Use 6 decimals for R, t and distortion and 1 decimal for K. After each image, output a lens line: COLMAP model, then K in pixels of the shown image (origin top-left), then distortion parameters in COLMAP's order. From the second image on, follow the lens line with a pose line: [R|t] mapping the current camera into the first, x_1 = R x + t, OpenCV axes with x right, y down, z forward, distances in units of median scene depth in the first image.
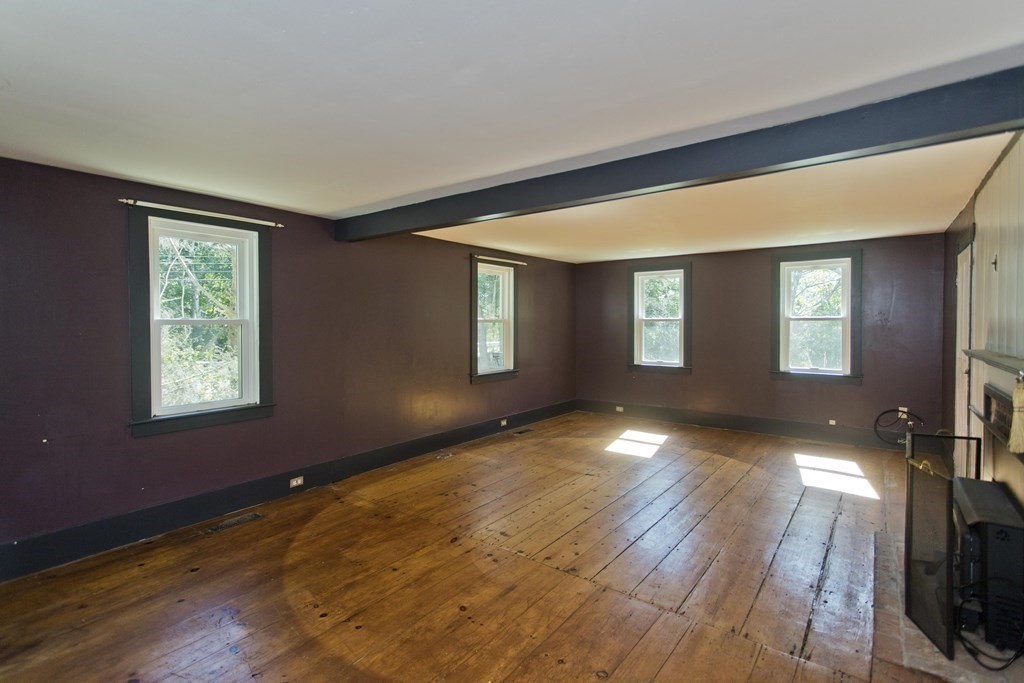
lens RADIAL K [[489.3, 0, 519.8], [0, 489.3, 329.5], [0, 0, 1]] dist [0.001922, 0.000565]
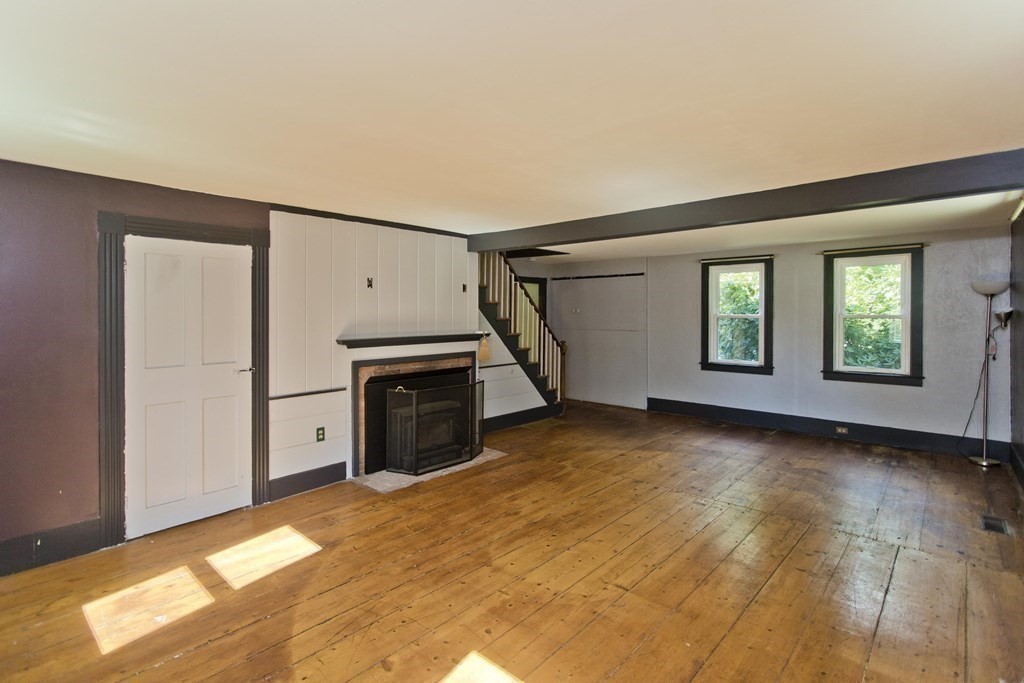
lens RADIAL K [[485.8, 0, 517.1], [0, 485.8, 318.8], [0, 0, 1]] dist [0.000713, 0.001520]
pose [[-0.995398, 0.003752, 0.095749, 0.209008], [0.005948, 0.999725, 0.022664, -0.032021], [-0.095638, 0.023130, -0.995147, 1.585172]]
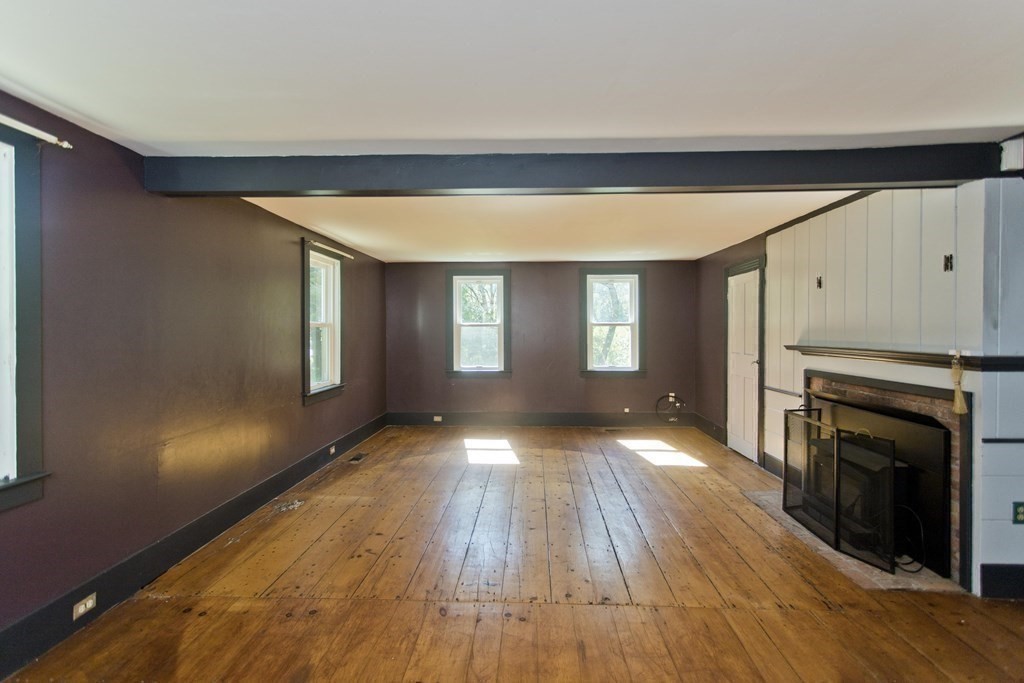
lens RADIAL K [[480.6, 0, 518.2], [0, 480.6, 337.7], [0, 0, 1]] dist [0.004418, 0.000548]
pose [[0.818499, -0.010526, 0.574412, -0.329610], [0.009406, 0.999944, 0.004922, 0.003395], [-0.574431, 0.001375, 0.818552, 0.232339]]
